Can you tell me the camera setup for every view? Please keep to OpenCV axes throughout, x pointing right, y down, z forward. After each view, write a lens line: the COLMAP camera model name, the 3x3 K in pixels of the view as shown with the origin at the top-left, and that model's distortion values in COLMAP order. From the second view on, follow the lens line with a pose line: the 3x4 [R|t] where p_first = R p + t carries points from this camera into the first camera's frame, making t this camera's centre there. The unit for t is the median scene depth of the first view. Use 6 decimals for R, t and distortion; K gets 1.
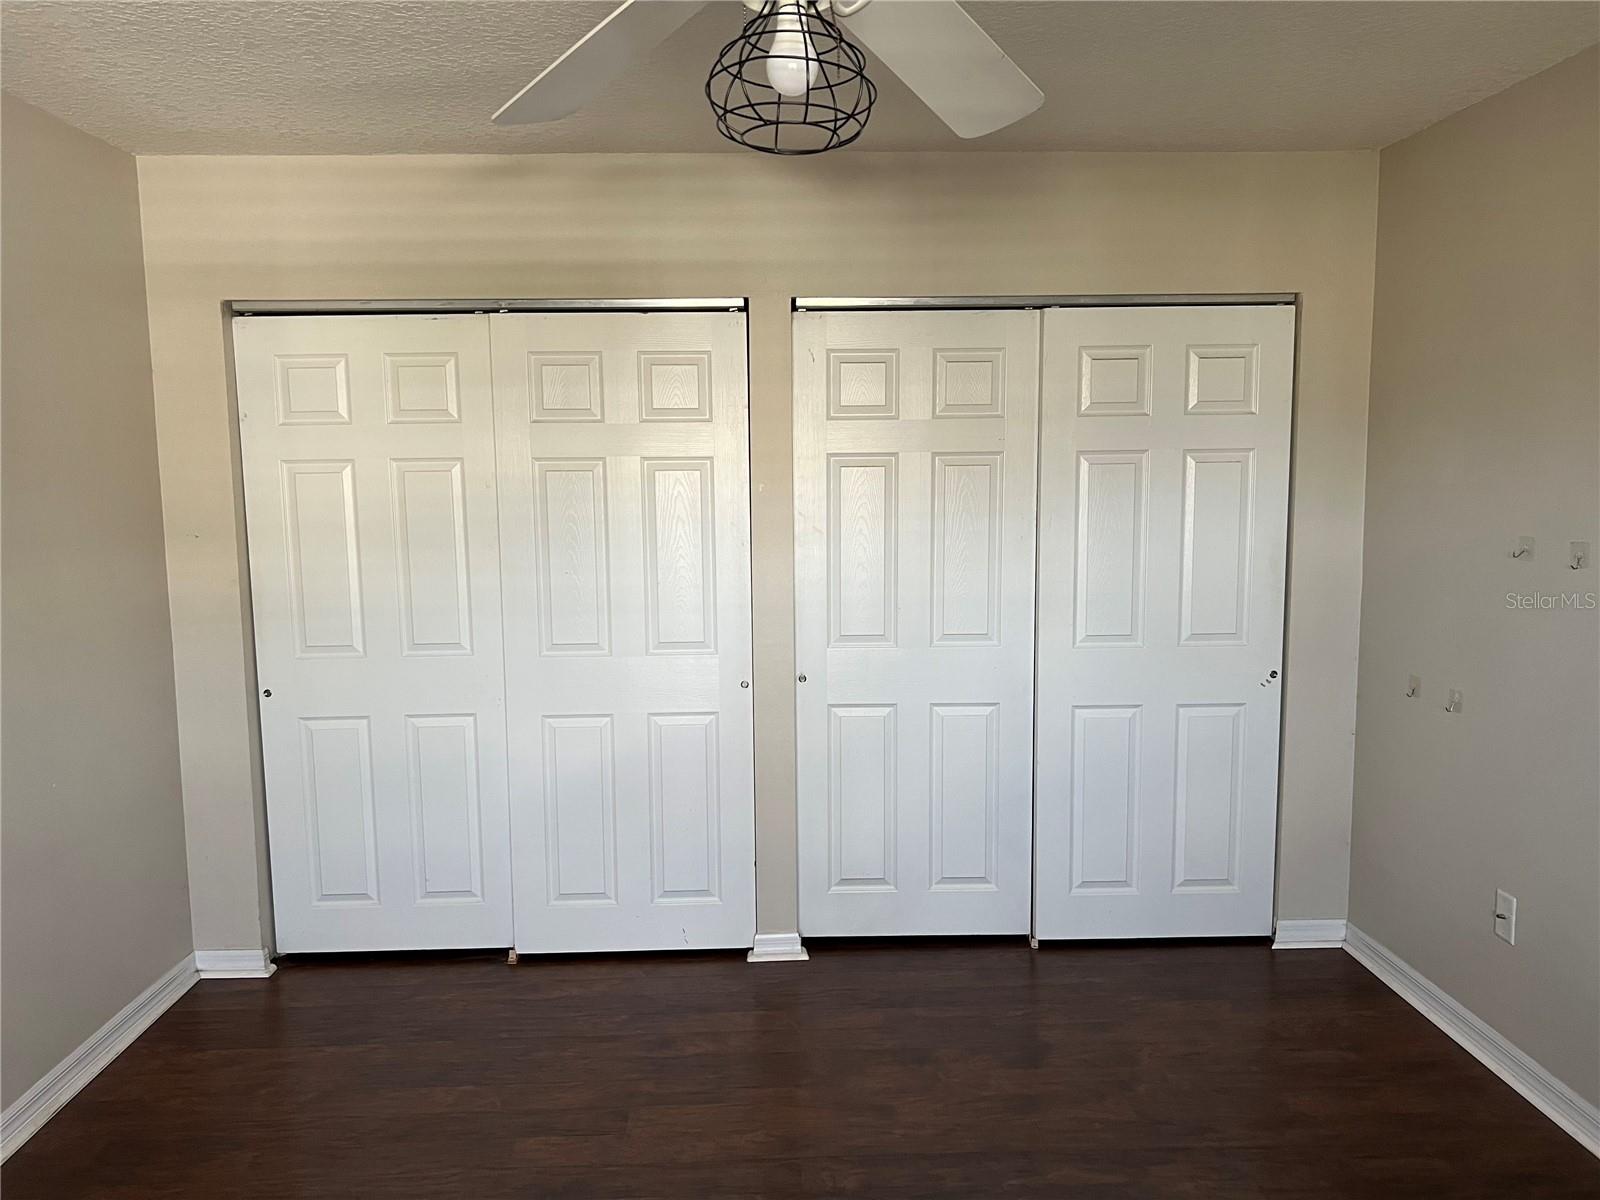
lens RADIAL K [[1191.7, 0, 800.0], [0, 1191.7, 600.0], [0, 0, 1]] dist [0.027037, -0.002411]
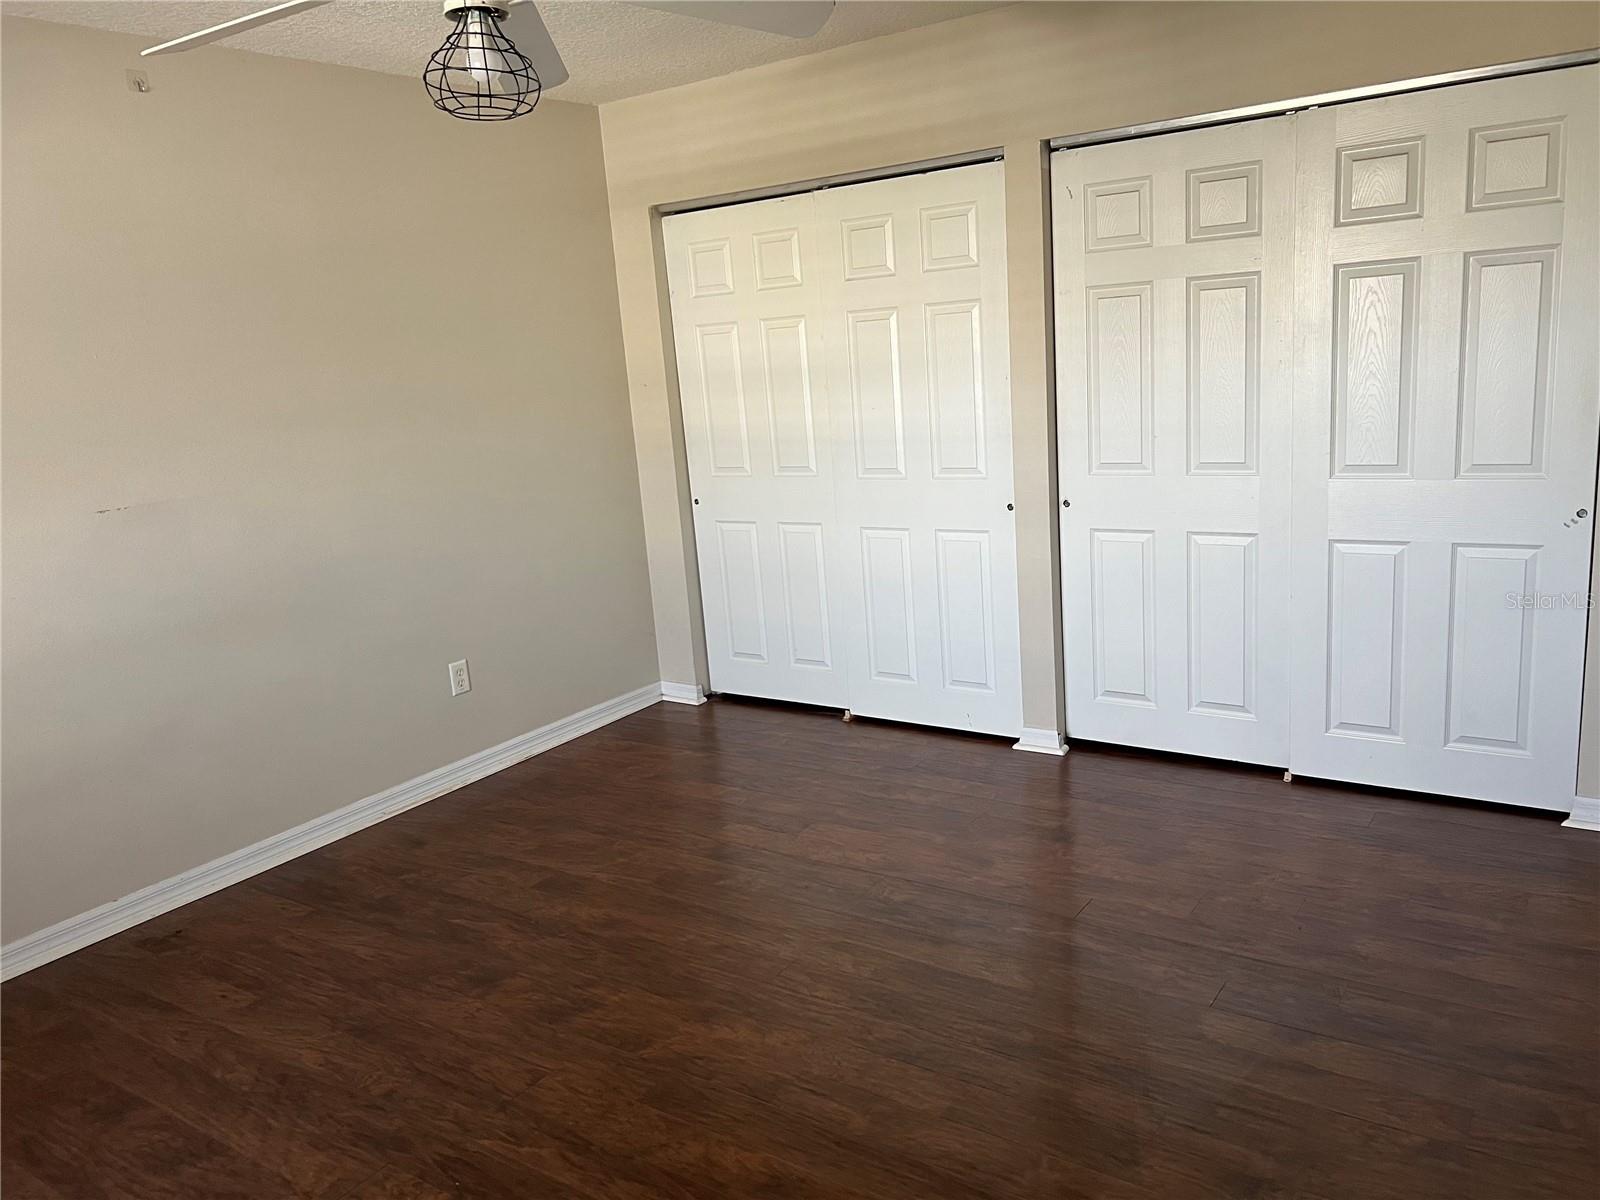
lens RADIAL K [[1203.1, 0, 811.8], [0, 1203.1, 599.5], [0, 0, 1]] dist [0.091610, -0.153171]
pose [[0.804083, 0.077333, -0.589466, 0.470904], [0.006894, 0.990225, 0.139312, -0.001885], [0.594477, -0.116082, 0.795690, -0.022184]]
